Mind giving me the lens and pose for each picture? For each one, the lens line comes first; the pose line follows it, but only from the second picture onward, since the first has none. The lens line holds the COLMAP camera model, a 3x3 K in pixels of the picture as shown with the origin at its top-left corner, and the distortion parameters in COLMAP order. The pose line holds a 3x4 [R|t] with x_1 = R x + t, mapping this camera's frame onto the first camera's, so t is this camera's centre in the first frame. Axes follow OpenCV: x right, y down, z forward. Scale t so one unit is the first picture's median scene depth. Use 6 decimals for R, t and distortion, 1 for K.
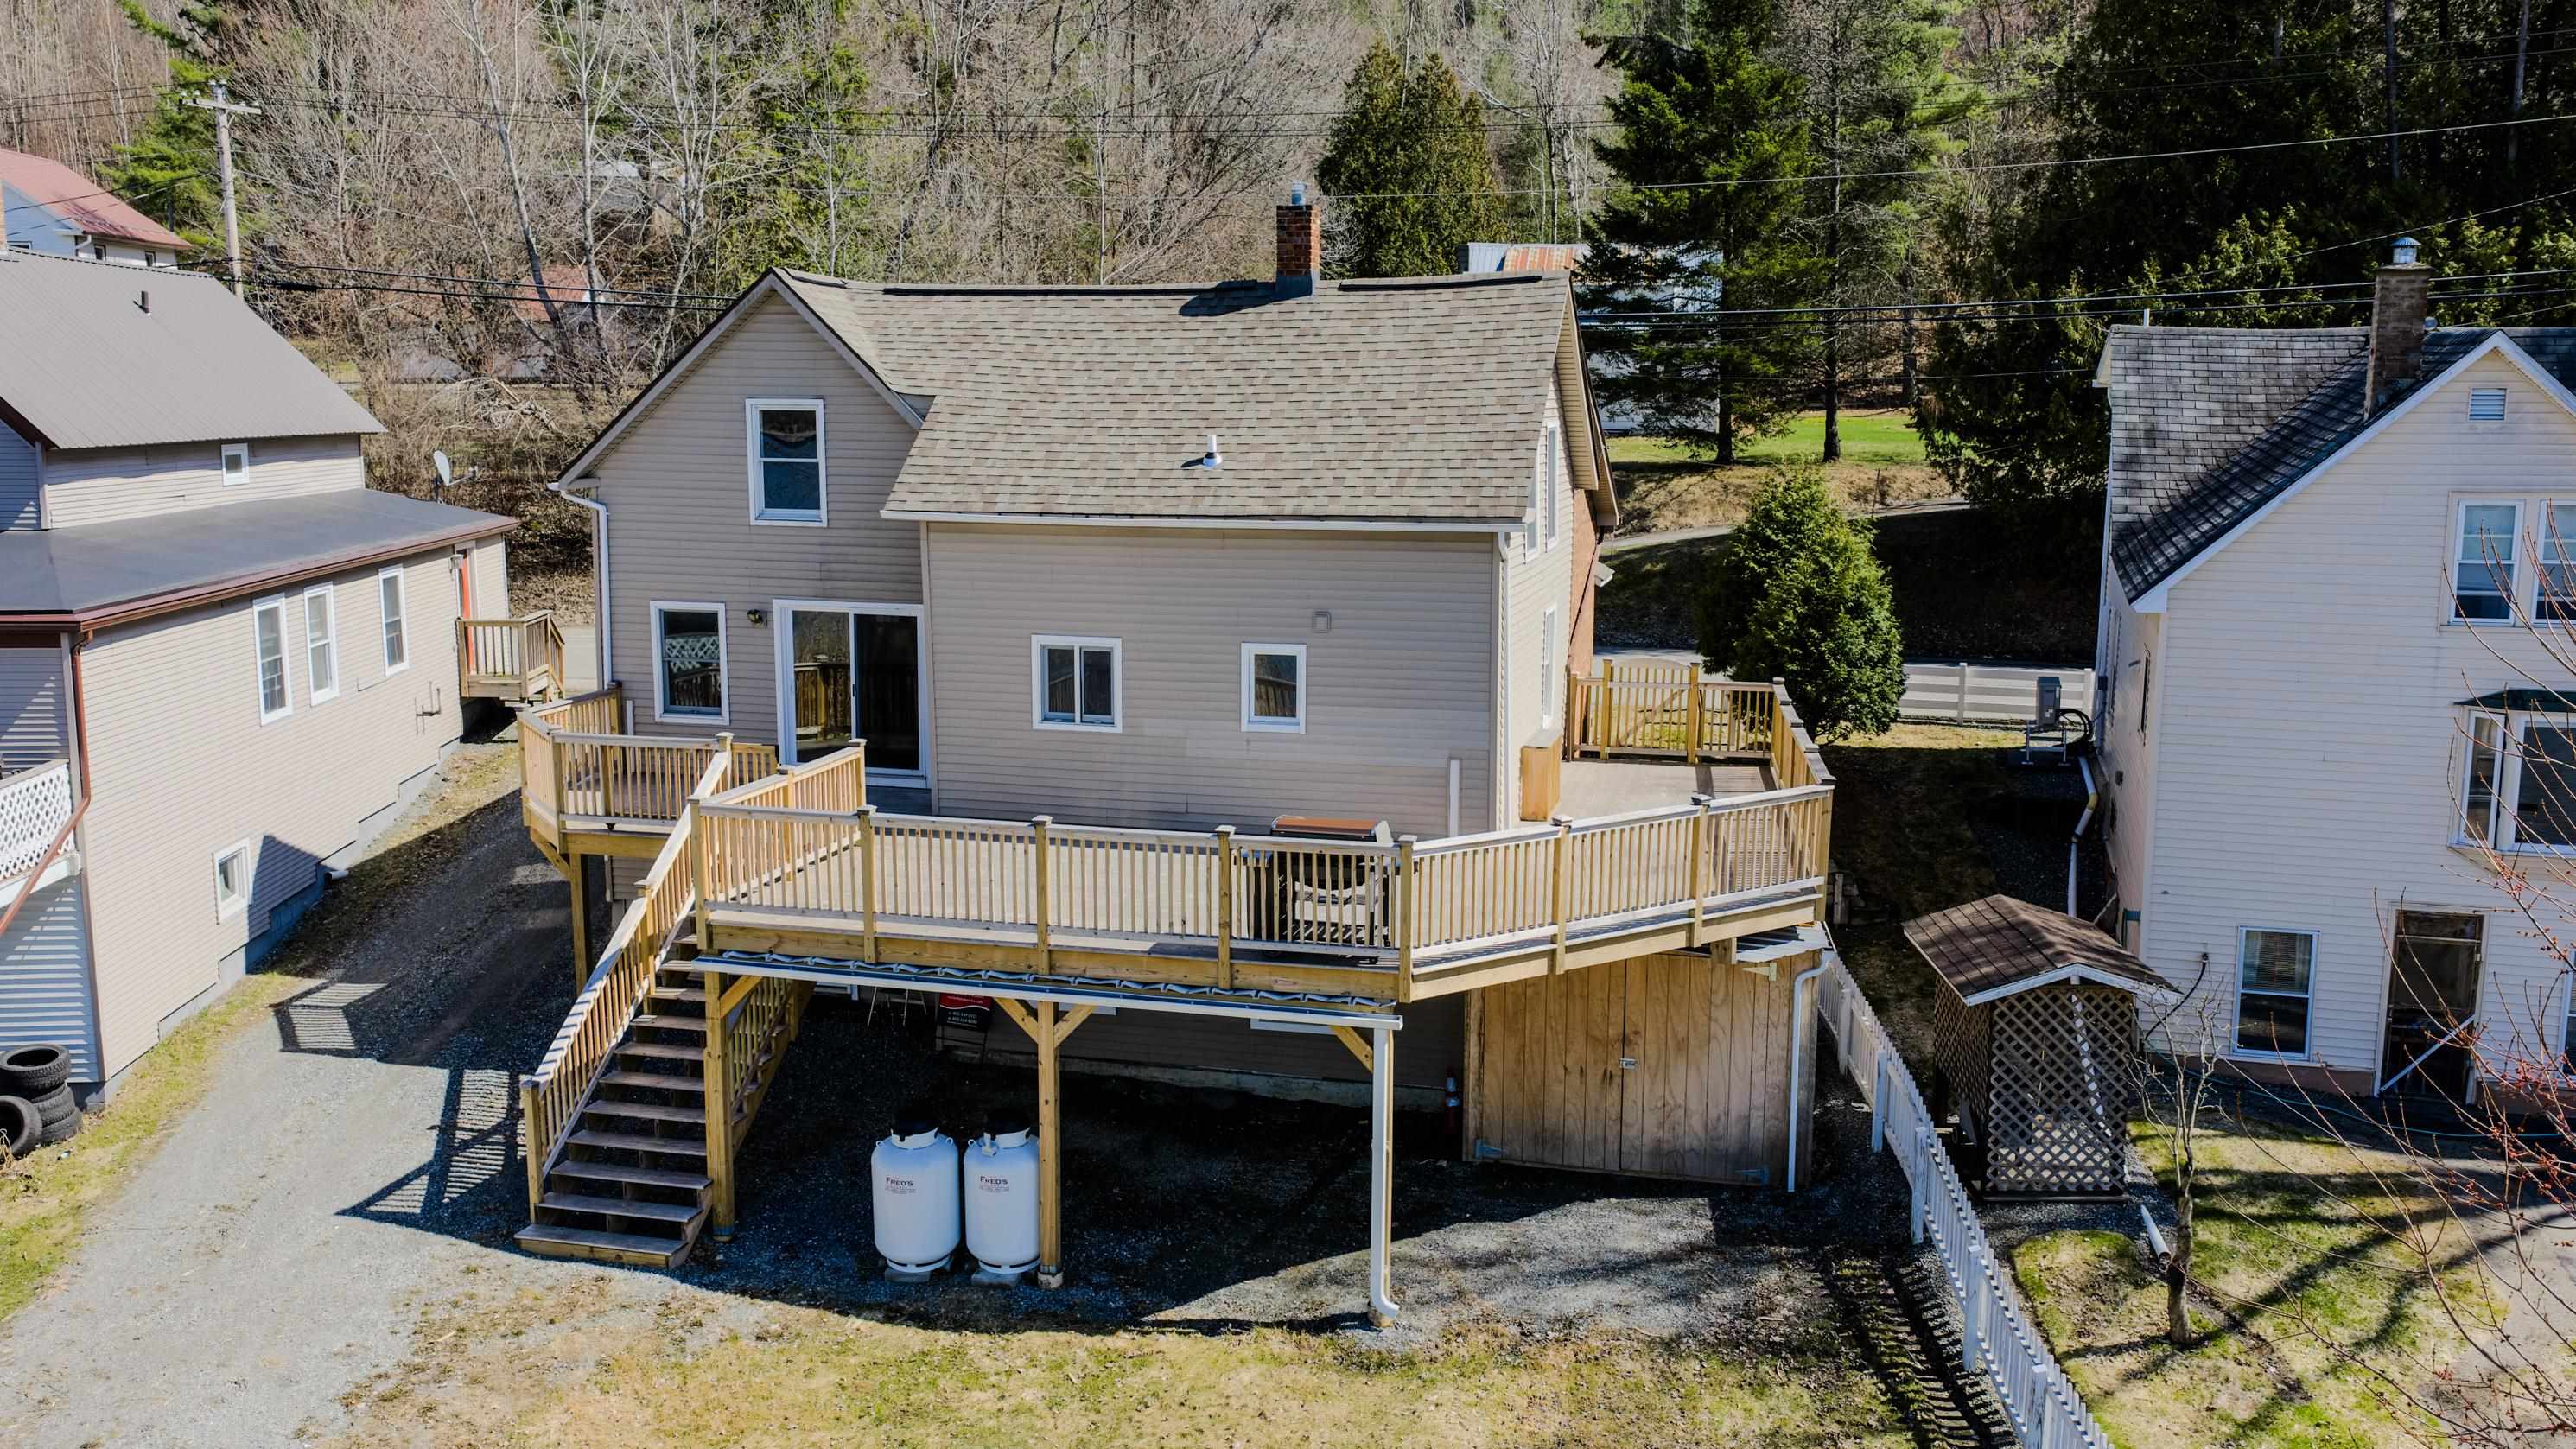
lens RADIAL K [[2134.5, 0, 1288.5], [0, 2134.5, 748.9], [0, 0, 1]] dist [0.042778, -0.072916]
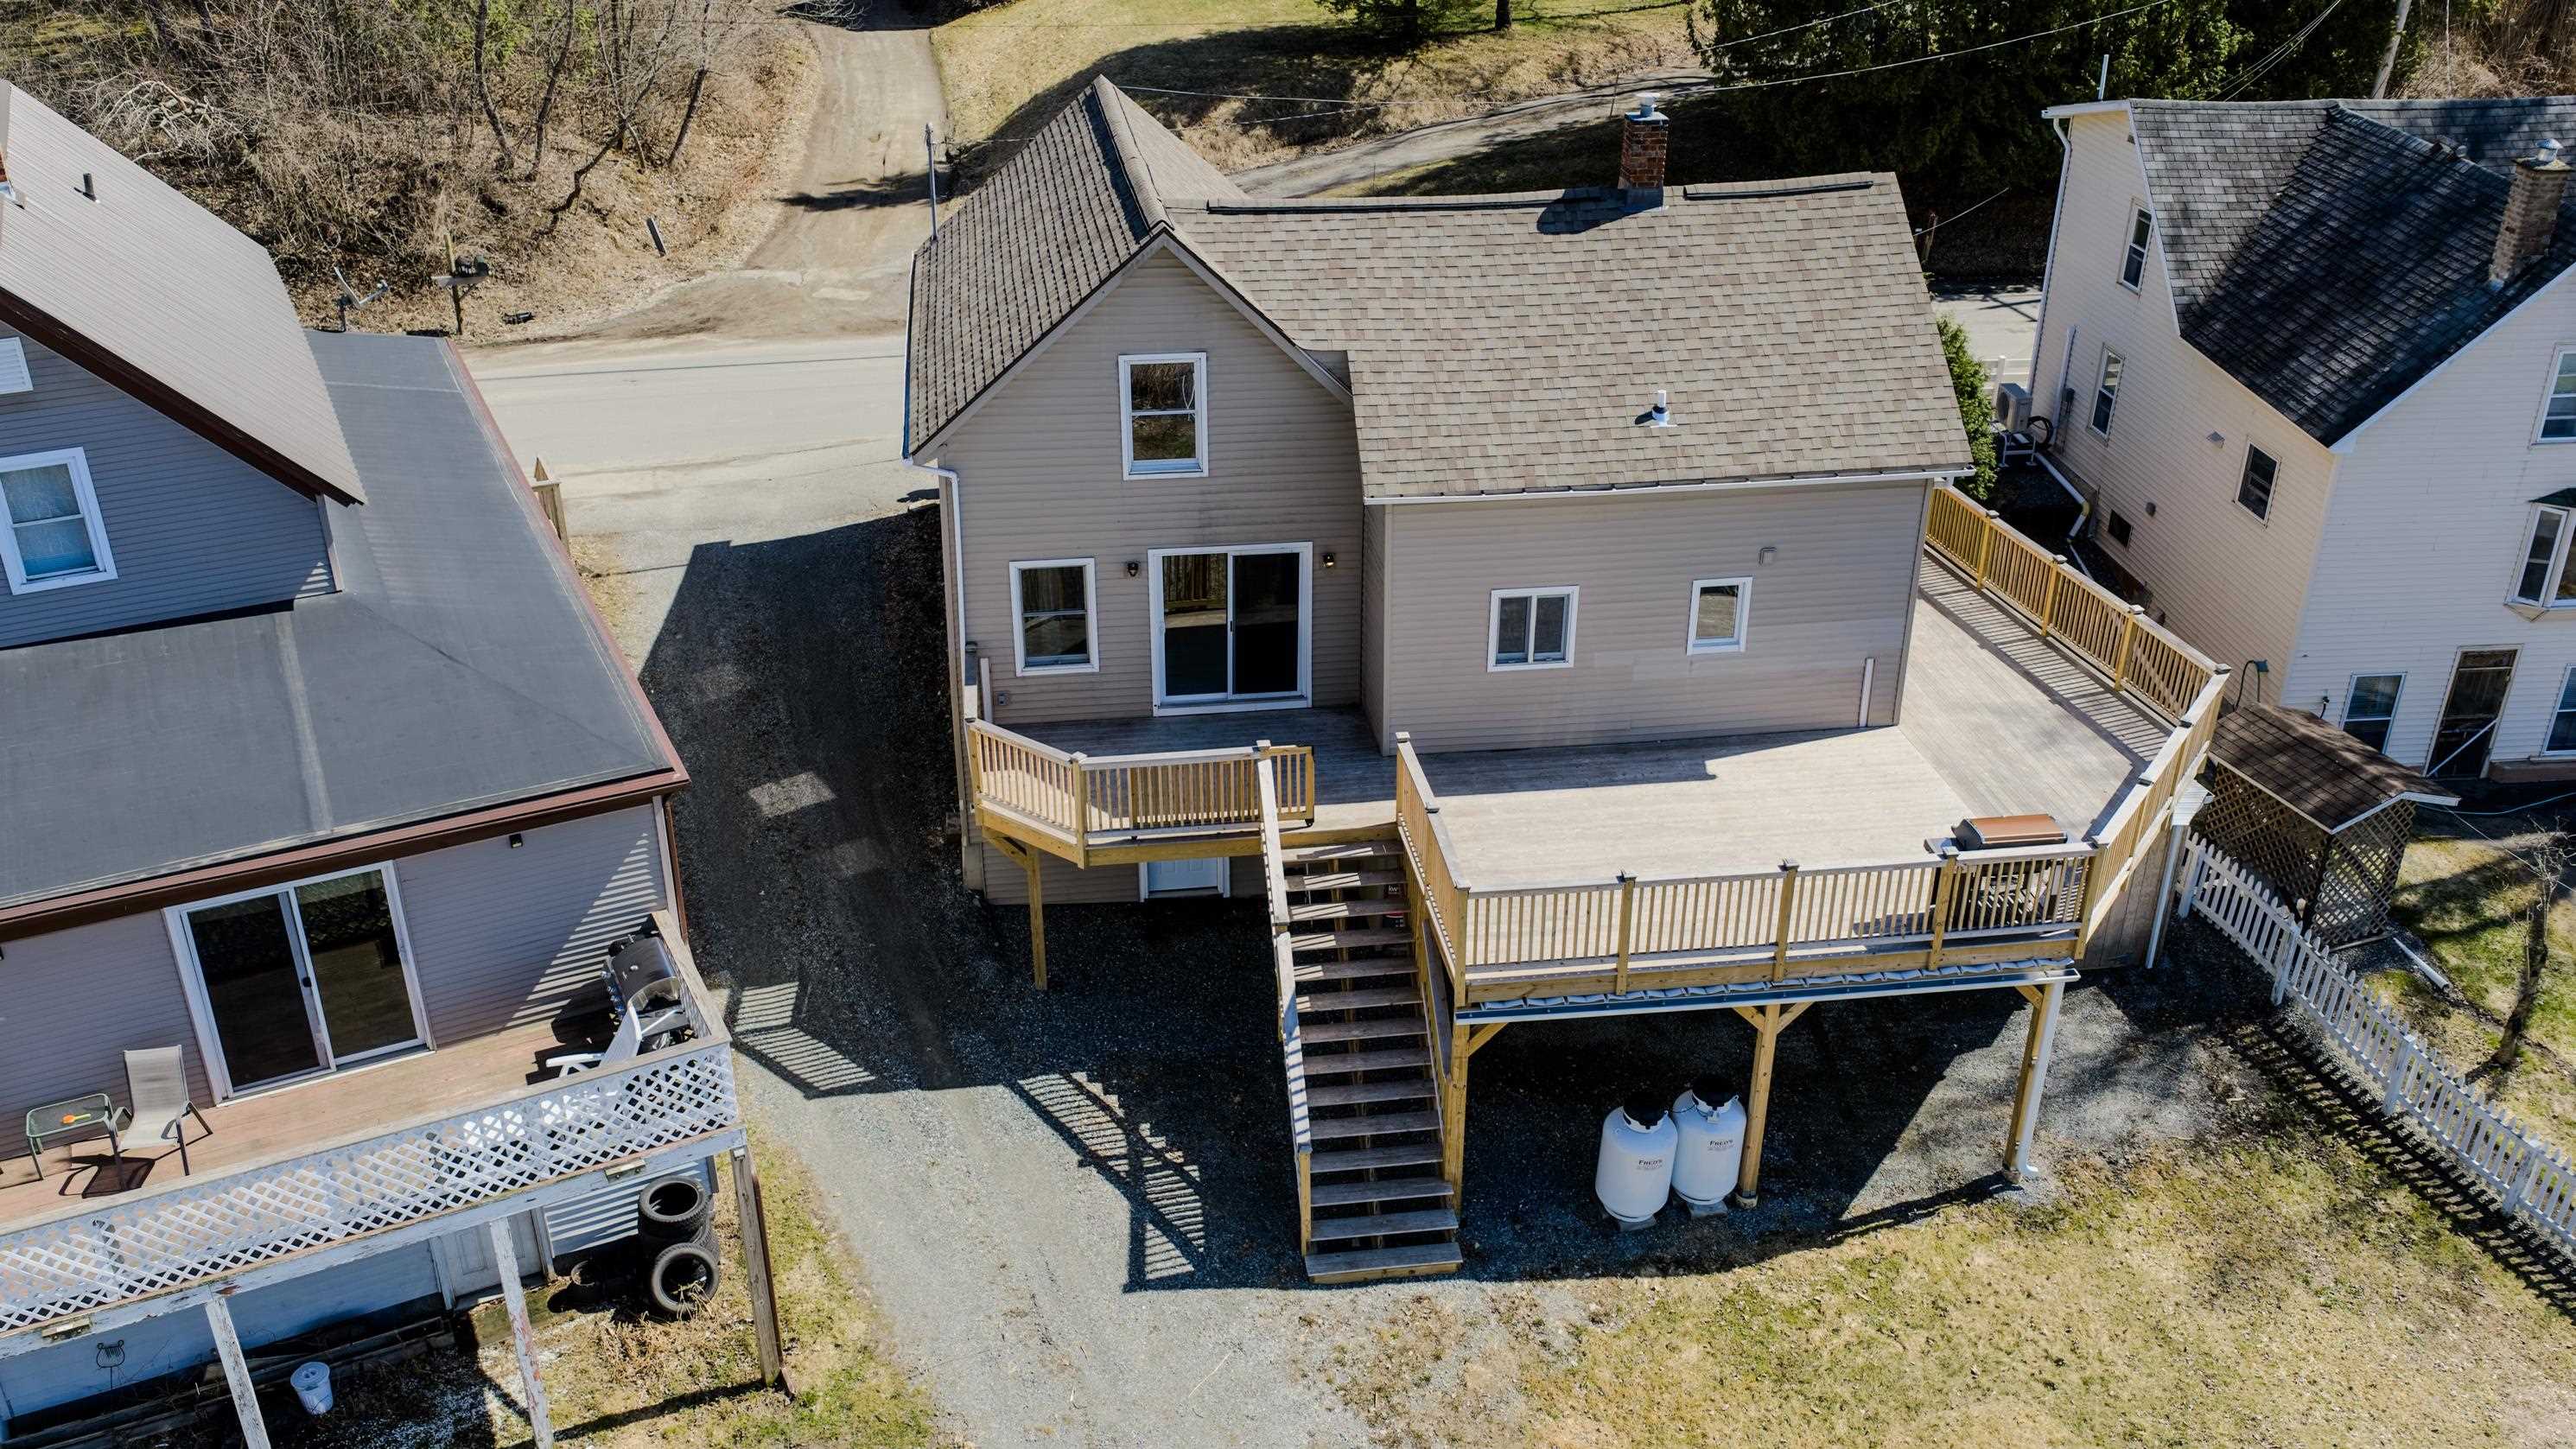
lens RADIAL K [[2134.5, 0, 1288.5], [0, 2134.5, 748.9], [0, 0, 1]] dist [0.042778, -0.072916]
pose [[0.923439, -0.177058, 0.340456, -0.600016], [0.065611, 0.946978, 0.314527, -0.325126], [-0.378094, -0.268109, 0.886094, 0.083989]]
